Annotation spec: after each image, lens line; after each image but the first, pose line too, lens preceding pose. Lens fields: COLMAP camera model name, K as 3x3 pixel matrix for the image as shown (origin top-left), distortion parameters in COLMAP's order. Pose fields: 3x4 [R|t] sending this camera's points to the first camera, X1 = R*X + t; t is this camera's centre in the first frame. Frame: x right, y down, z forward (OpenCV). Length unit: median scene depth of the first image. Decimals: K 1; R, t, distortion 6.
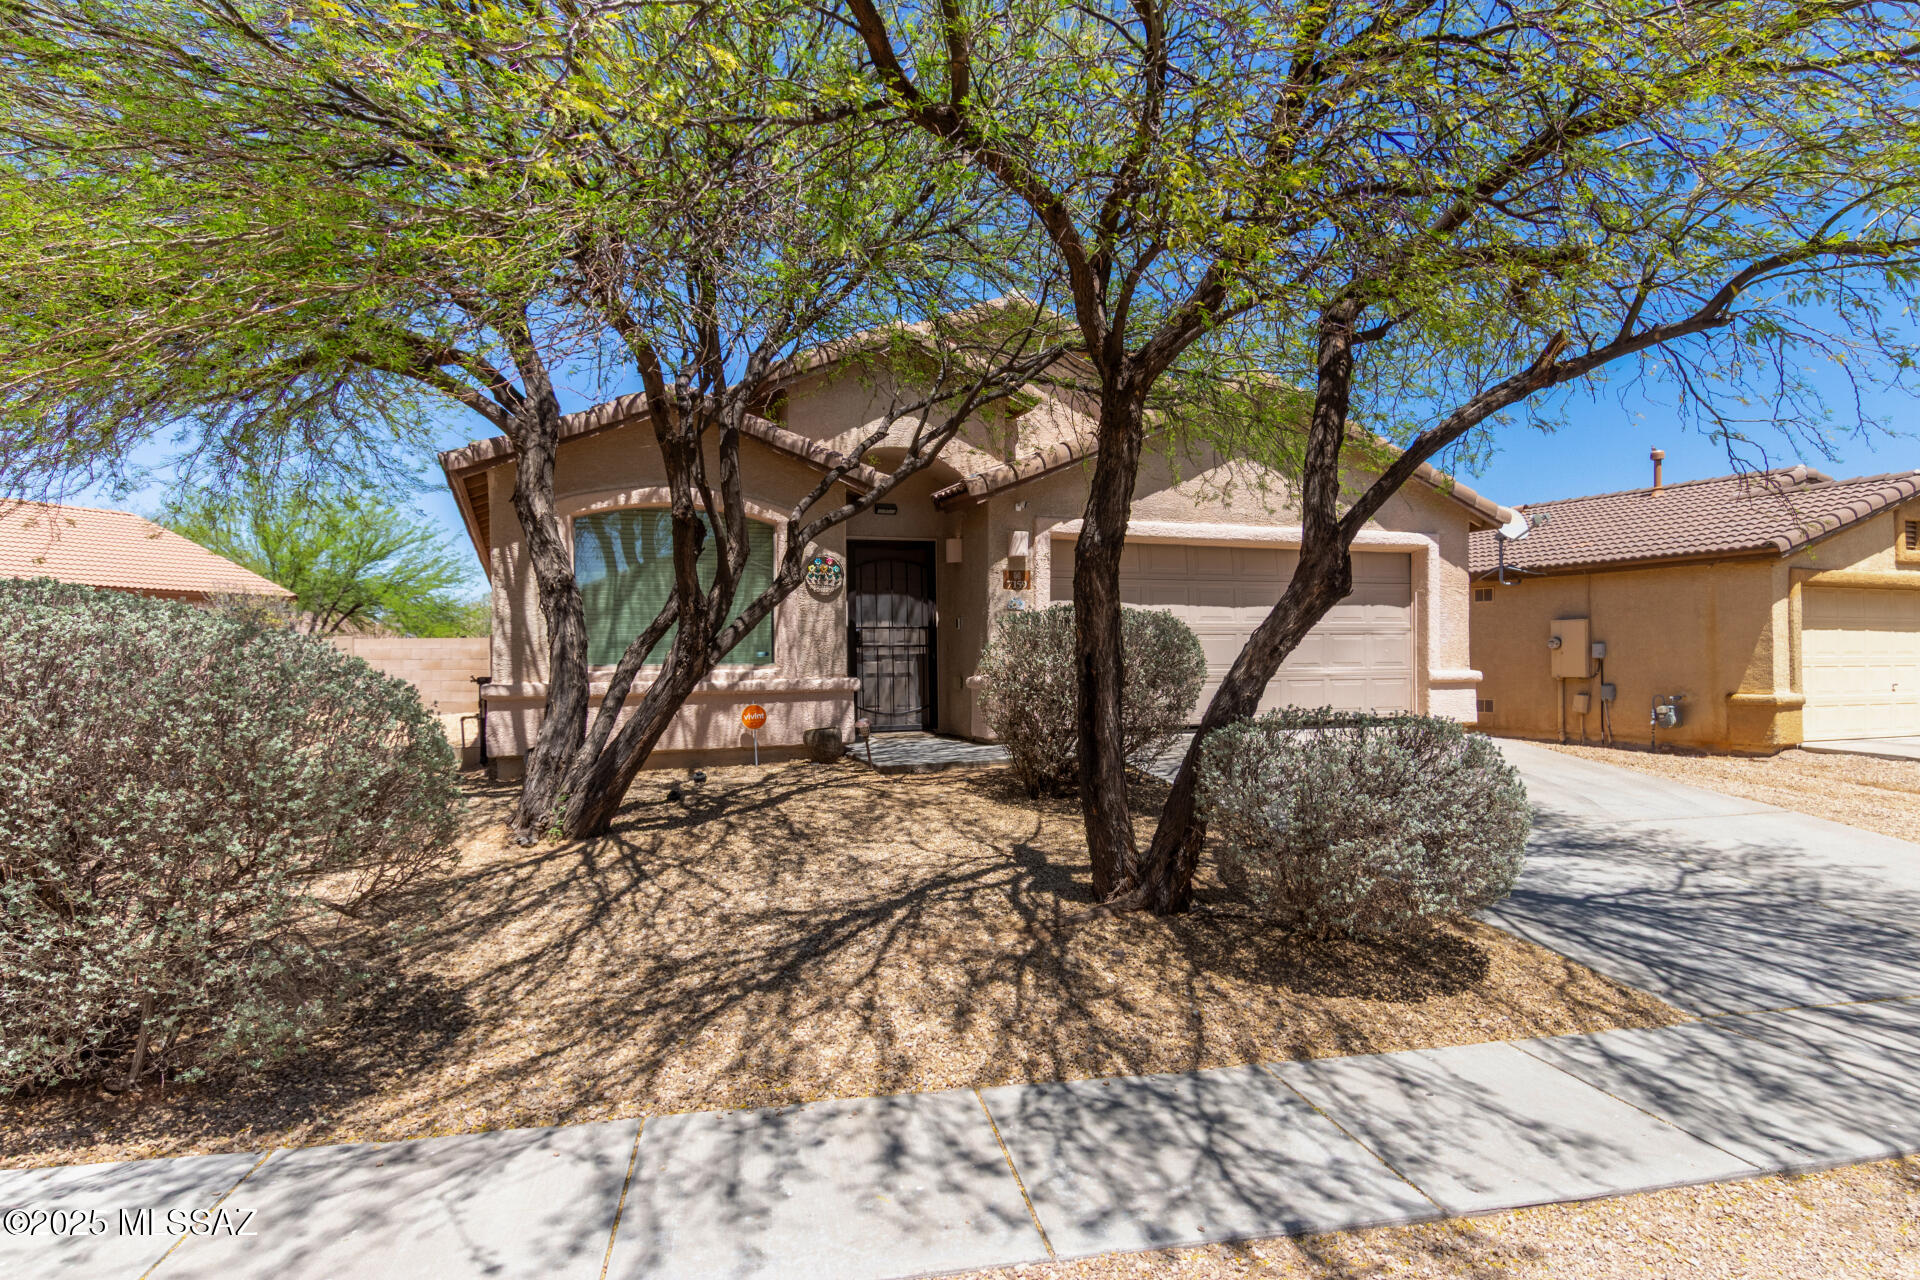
lens RADIAL K [[1068.6, 0, 960.0], [0, 1068.6, 640.0], [0, 0, 1]] dist [-0.000058, -0.000244]
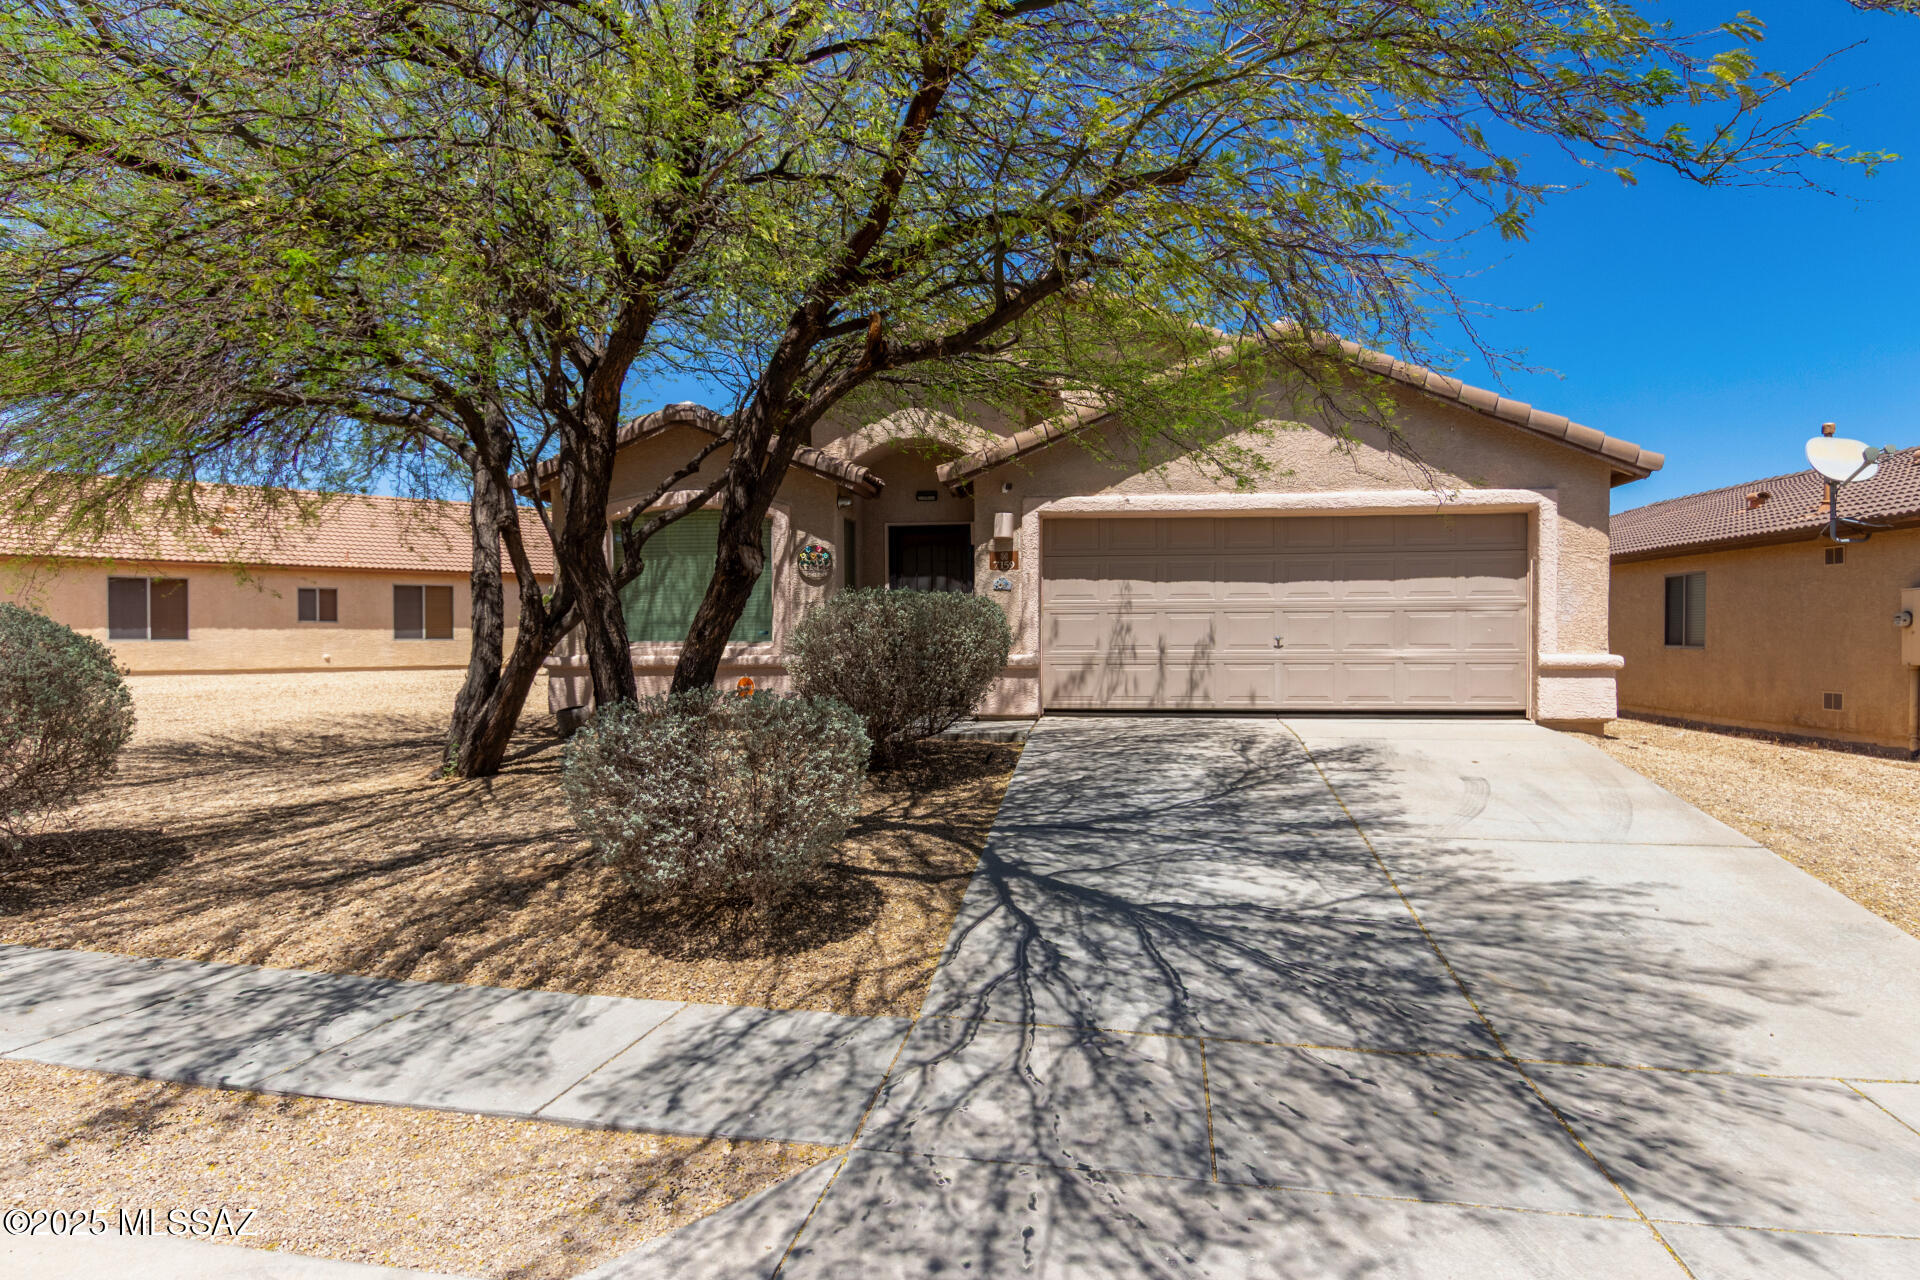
lens RADIAL K [[1068.6, 0, 960.0], [0, 1068.6, 640.0], [0, 0, 1]] dist [-0.000058, -0.000244]
pose [[0.899869, 0.005238, -0.436128, 0.462244], [0.003613, 0.999804, 0.019464, -0.000411], [0.436145, -0.019091, 0.899674, 0.064375]]
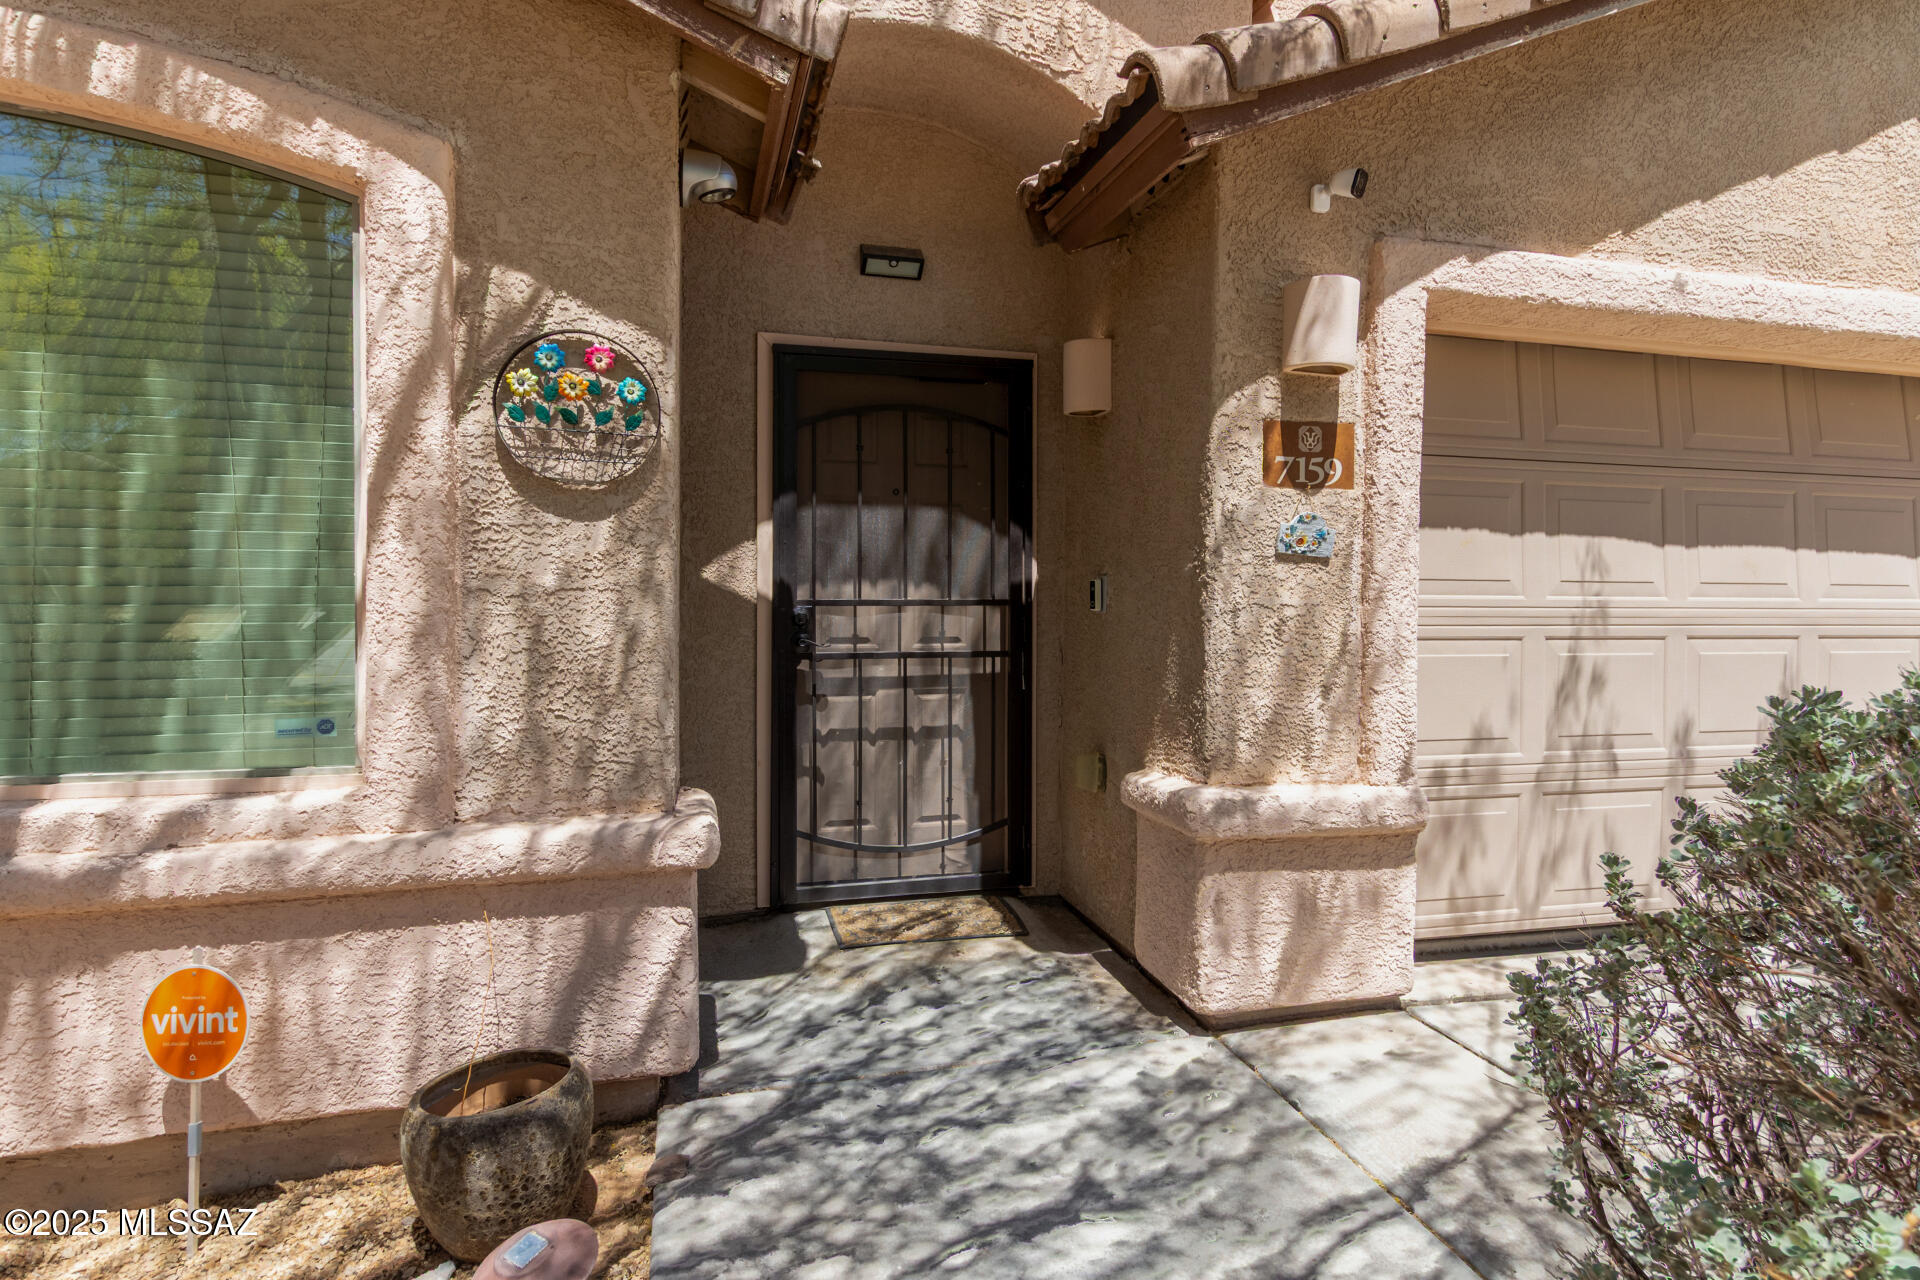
lens RADIAL K [[925.3, 0, 970.4], [0, 925.3, 606.7], [0, 0, 1]] dist [0.000592, -0.000043]
pose [[0.993715, 0.020191, -0.110102, -0.008972], [-0.016603, 0.999304, 0.033410, -0.021861], [0.110700, -0.031372, 0.993359, 0.744229]]
